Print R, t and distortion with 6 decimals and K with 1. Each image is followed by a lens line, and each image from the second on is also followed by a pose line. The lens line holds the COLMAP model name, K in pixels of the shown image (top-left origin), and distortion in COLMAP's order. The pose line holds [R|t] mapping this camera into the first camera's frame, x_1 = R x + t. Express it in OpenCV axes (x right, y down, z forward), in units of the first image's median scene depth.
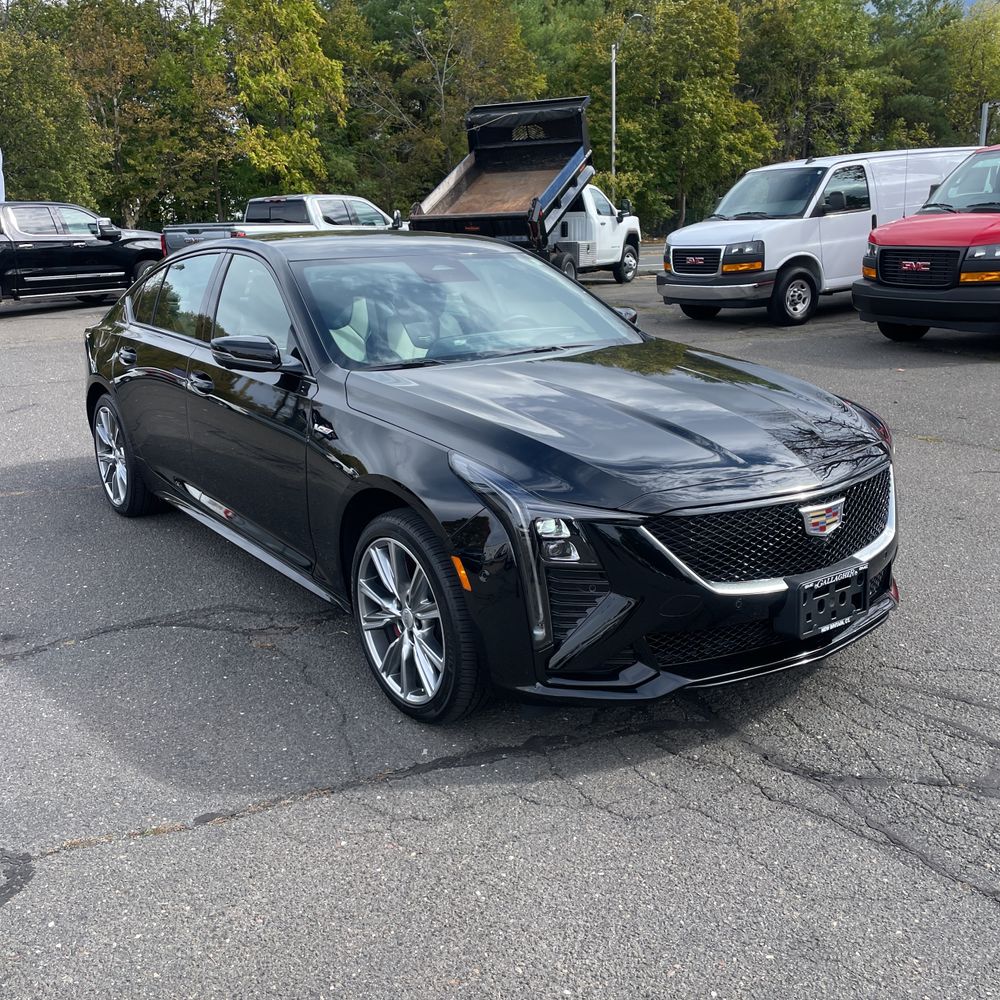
lens RADIAL K [[1013.8, 0, 500.0], [0, 1013.8, 500.0], [0, 0, 1]] dist [-0.008629, -0.030947]
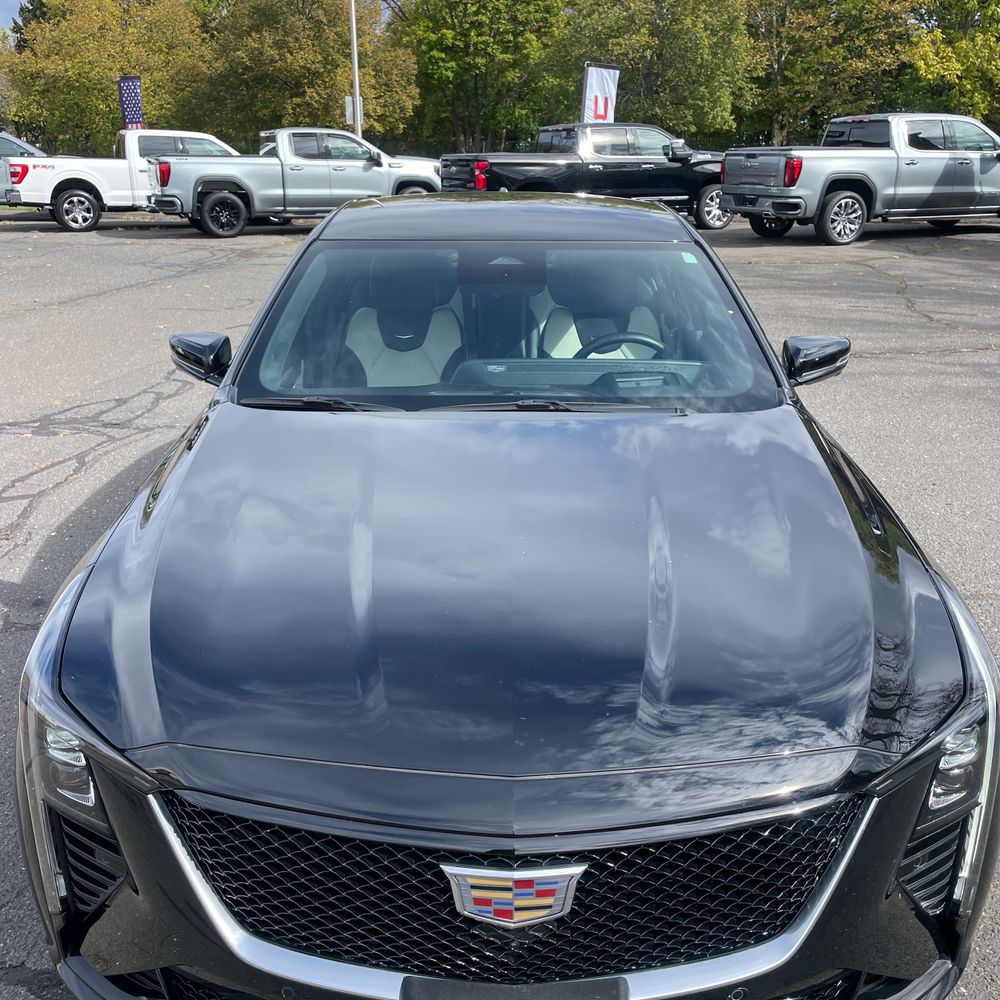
lens RADIAL K [[1013.8, 0, 500.0], [0, 1013.8, 500.0], [0, 0, 1]] dist [-0.008629, -0.030947]
pose [[0.812628, 0.194630, -0.549322, 0.074446], [-0.150747, 0.980705, 0.124469, -0.031074], [0.562949, -0.018339, 0.826288, 0.081644]]
